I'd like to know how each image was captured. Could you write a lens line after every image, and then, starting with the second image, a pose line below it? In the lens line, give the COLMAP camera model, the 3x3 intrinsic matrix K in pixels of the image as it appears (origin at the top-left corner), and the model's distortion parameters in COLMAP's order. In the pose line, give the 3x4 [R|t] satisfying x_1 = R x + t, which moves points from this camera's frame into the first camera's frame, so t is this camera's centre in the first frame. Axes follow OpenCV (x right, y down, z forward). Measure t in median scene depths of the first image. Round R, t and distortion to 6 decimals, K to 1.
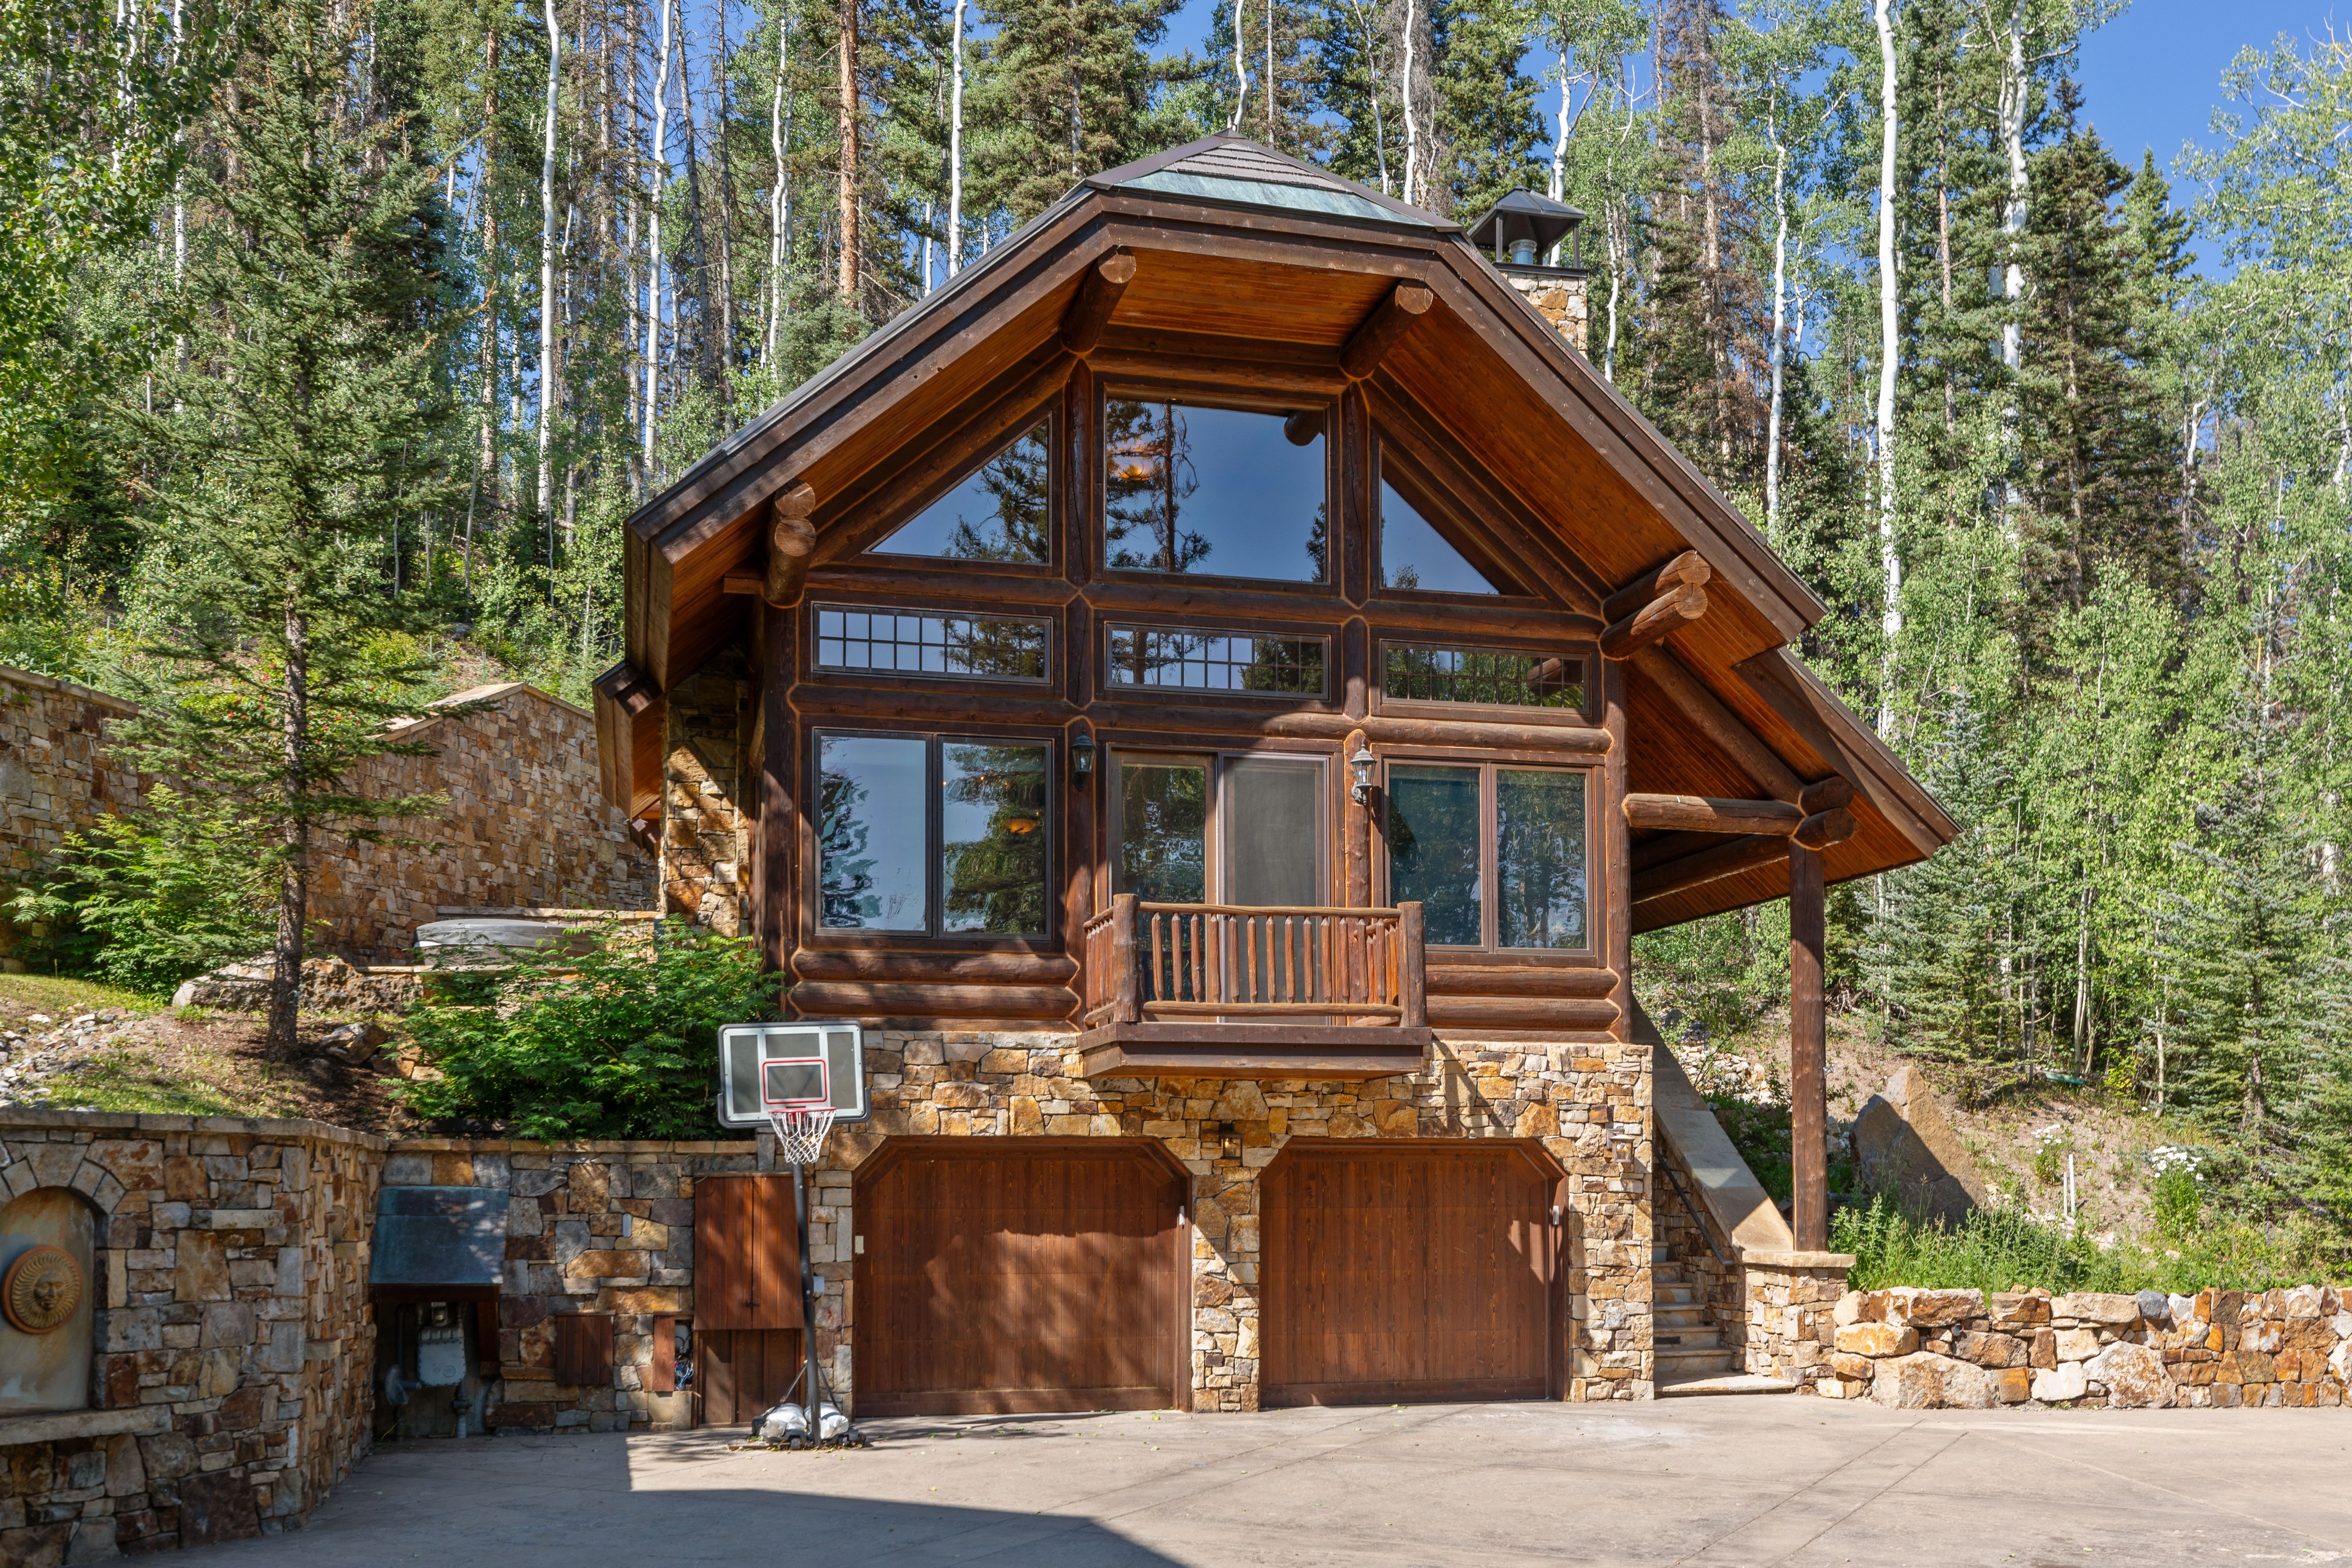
lens RADIAL K [[2247.4, 0, 1177.3], [0, 2247.4, 794.6], [0, 0, 1]] dist [0.025052, 0.000000]
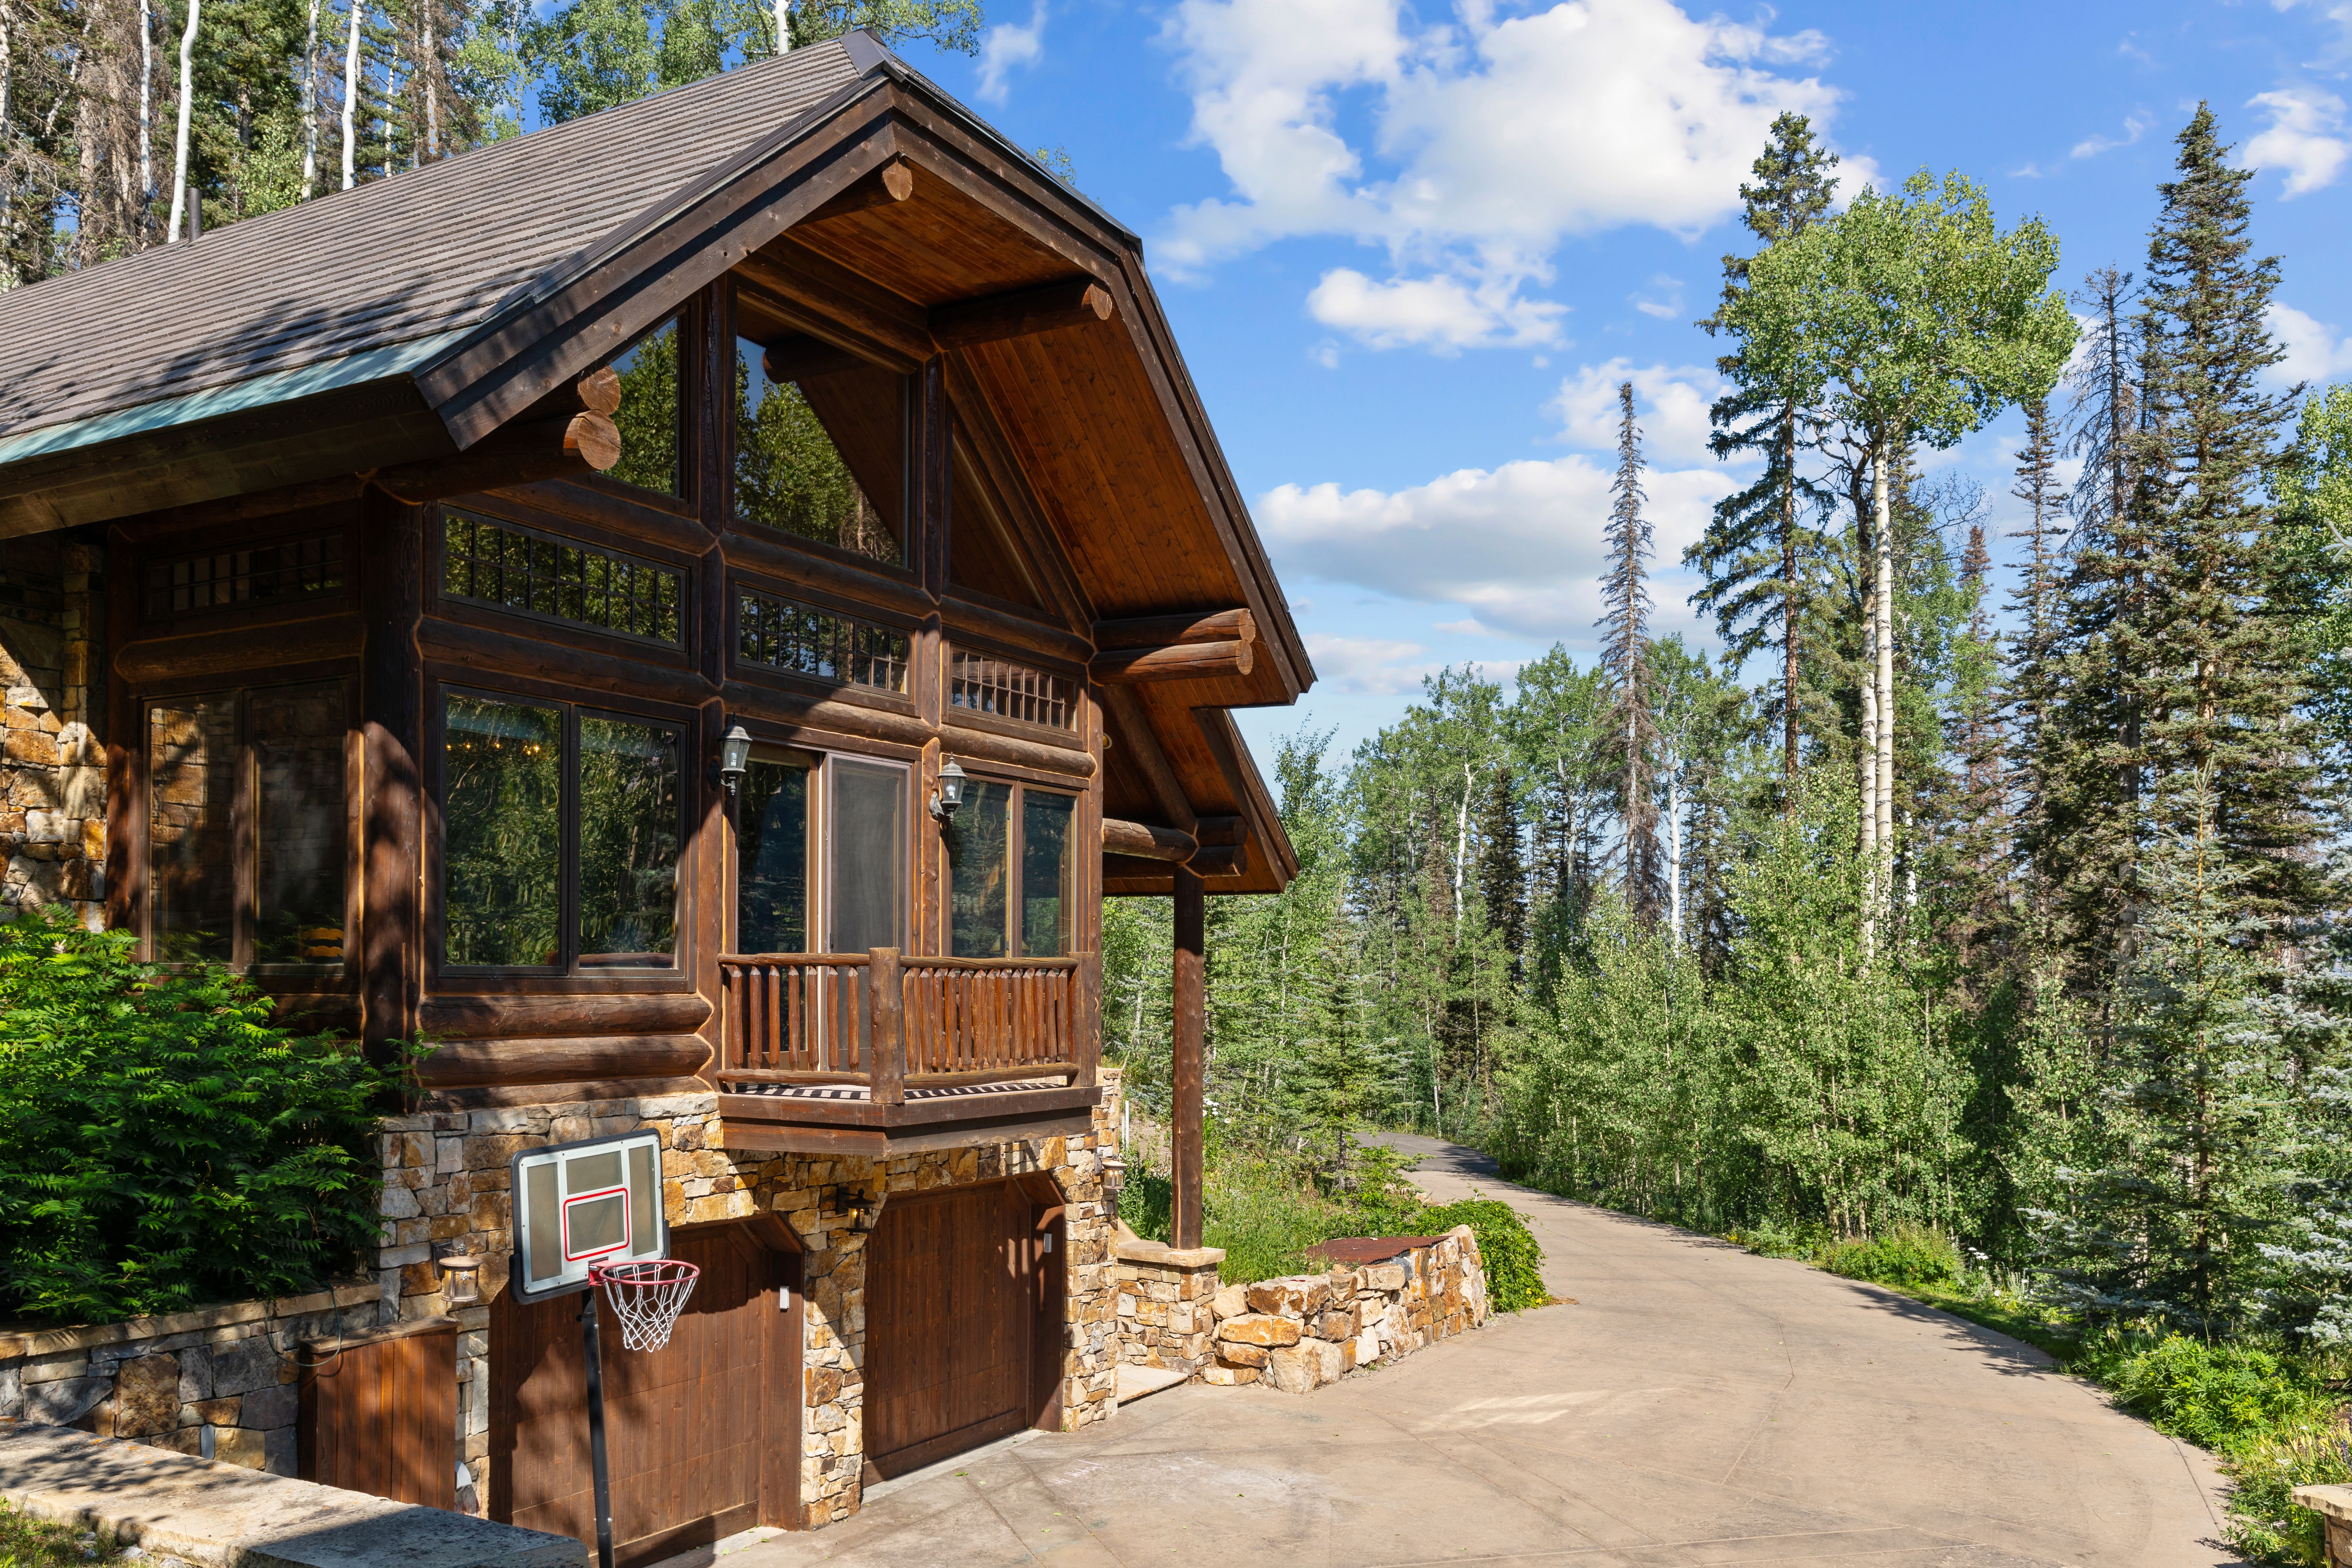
lens RADIAL K [[1871.6, 0, 1180.0], [0, 1871.6, 766.2], [0, 0, 1]] dist [0.025809, -0.004223]
pose [[0.695847, 0.089638, 0.712574, -0.413524], [-0.139665, 0.990128, 0.011834, -0.041991], [-0.704479, -0.107756, 0.701497, 0.405727]]
